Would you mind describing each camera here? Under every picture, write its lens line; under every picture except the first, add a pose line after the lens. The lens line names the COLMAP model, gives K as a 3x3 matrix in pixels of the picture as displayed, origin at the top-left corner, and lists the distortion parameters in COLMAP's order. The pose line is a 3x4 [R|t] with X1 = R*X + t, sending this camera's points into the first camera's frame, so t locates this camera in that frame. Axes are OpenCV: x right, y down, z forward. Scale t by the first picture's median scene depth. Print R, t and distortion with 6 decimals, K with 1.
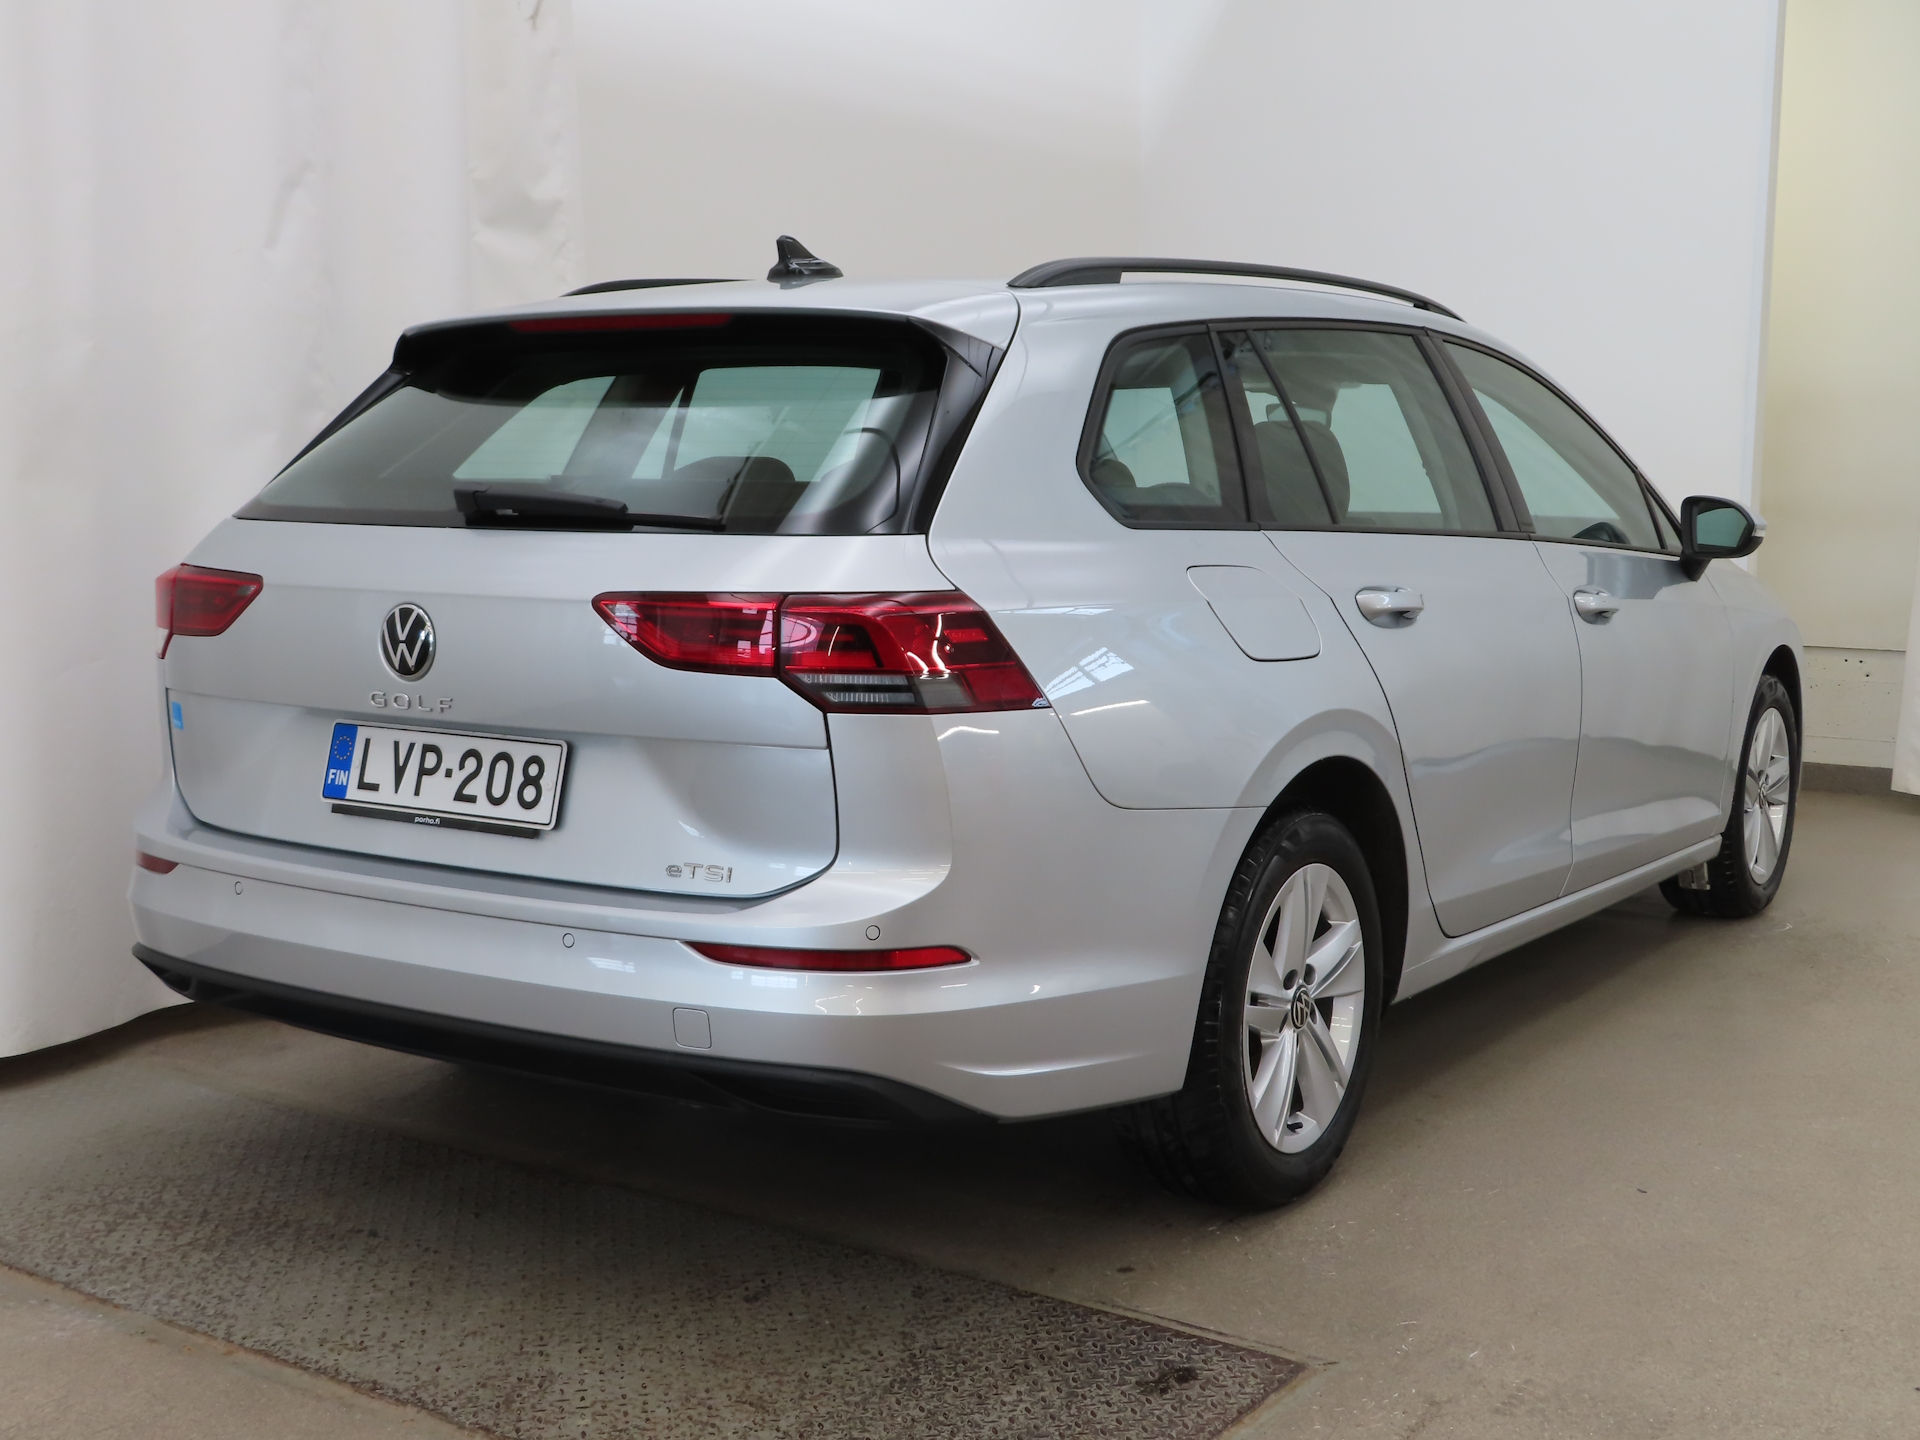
lens RADIAL K [[2305.7, 0, 960.0], [0, 2305.7, 720.0], [0, 0, 1]] dist [0.032722, 0.012869]
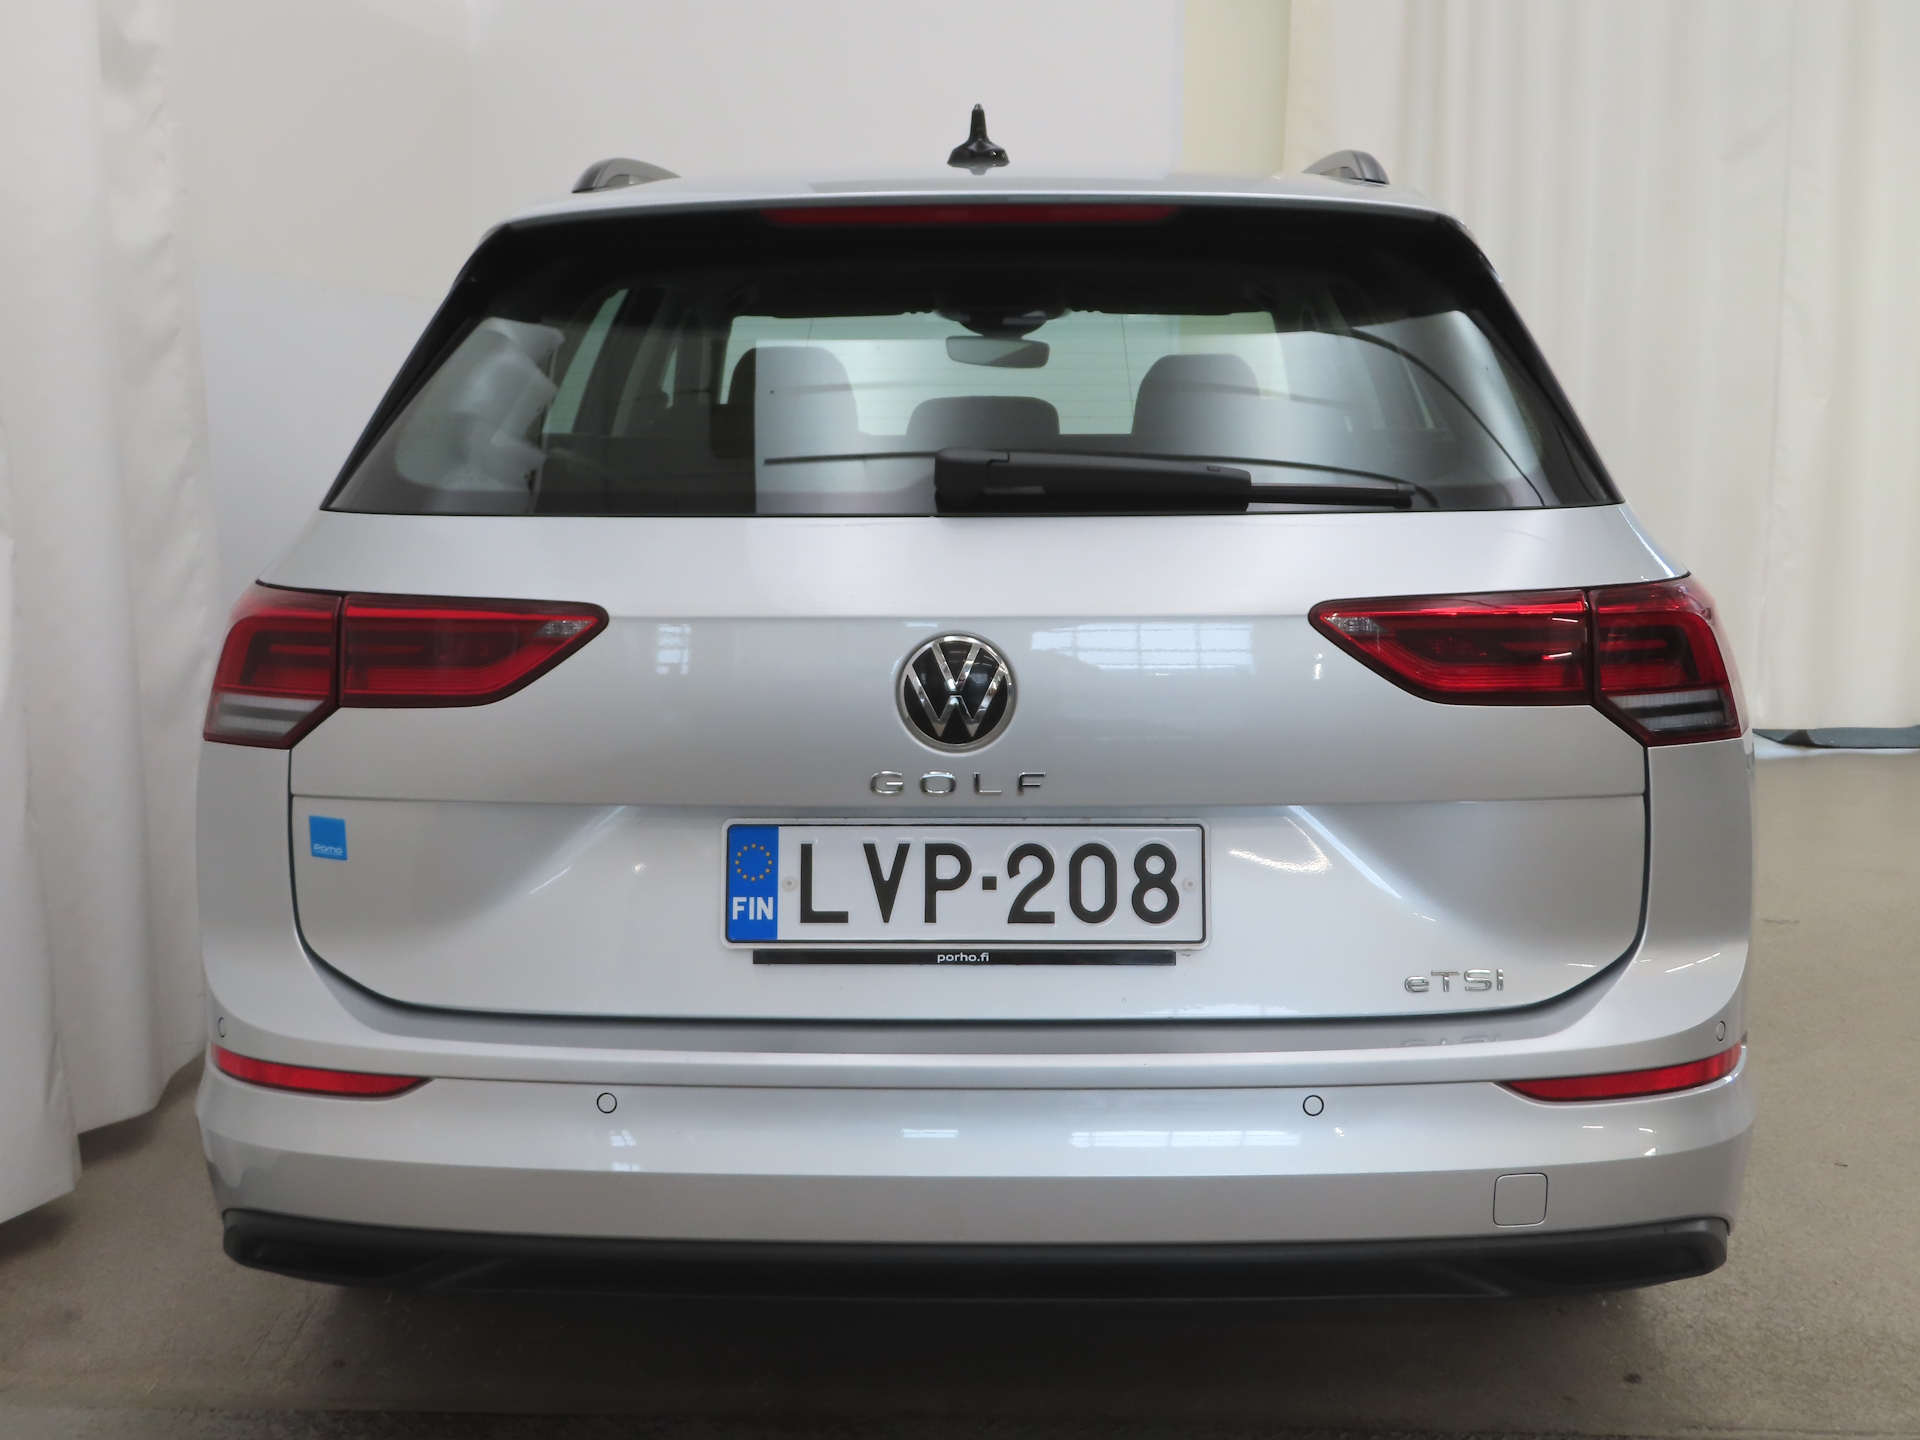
lens RADIAL K [[2305.7, 0, 960.0], [0, 2305.7, 720.0], [0, 0, 1]] dist [0.032722, 0.012869]
pose [[0.854373, -0.084221, 0.512790, -0.568856], [0.070610, 0.996442, 0.046012, -0.055692], [-0.514841, -0.003103, 0.857280, 0.432313]]
